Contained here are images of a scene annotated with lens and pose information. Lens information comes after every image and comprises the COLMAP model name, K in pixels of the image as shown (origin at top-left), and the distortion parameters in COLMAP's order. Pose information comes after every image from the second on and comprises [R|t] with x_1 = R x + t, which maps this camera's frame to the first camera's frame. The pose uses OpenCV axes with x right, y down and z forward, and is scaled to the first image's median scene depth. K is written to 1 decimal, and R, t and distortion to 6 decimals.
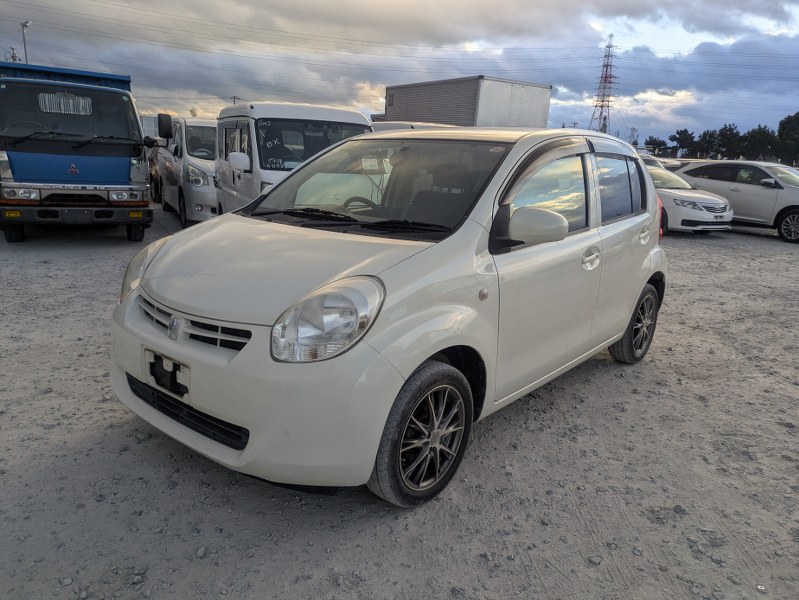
lens RADIAL K [[593.9, 0, 399.5], [0, 593.9, 301.0], [0, 0, 1]] dist [0.028000, -0.000429]
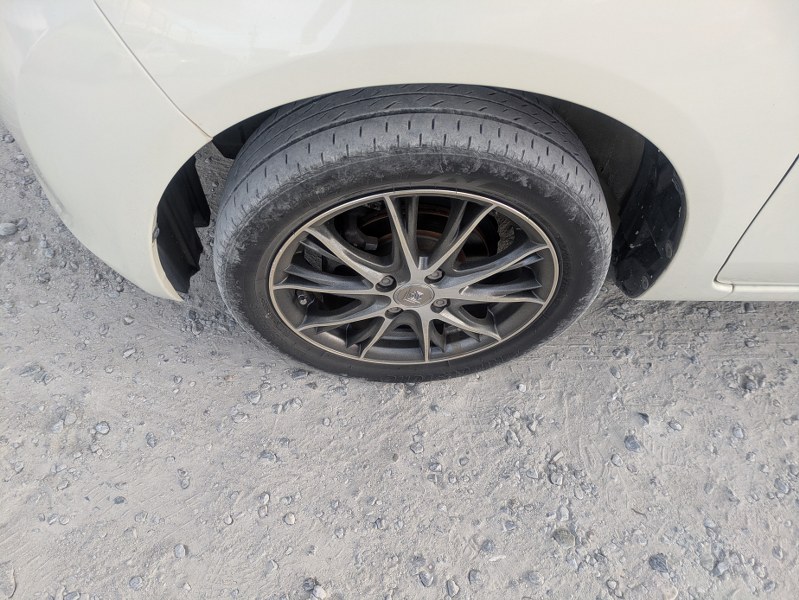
lens RADIAL K [[593.9, 0, 401.2], [0, 593.9, 300.3], [0, 0, 1]] dist [0.028000, -0.000429]
pose [[0.674406, 0.597184, -0.434220, 0.222598], [-0.192215, 0.709807, 0.677663, -0.022657], [0.712902, -0.373557, 0.593486, 0.778470]]
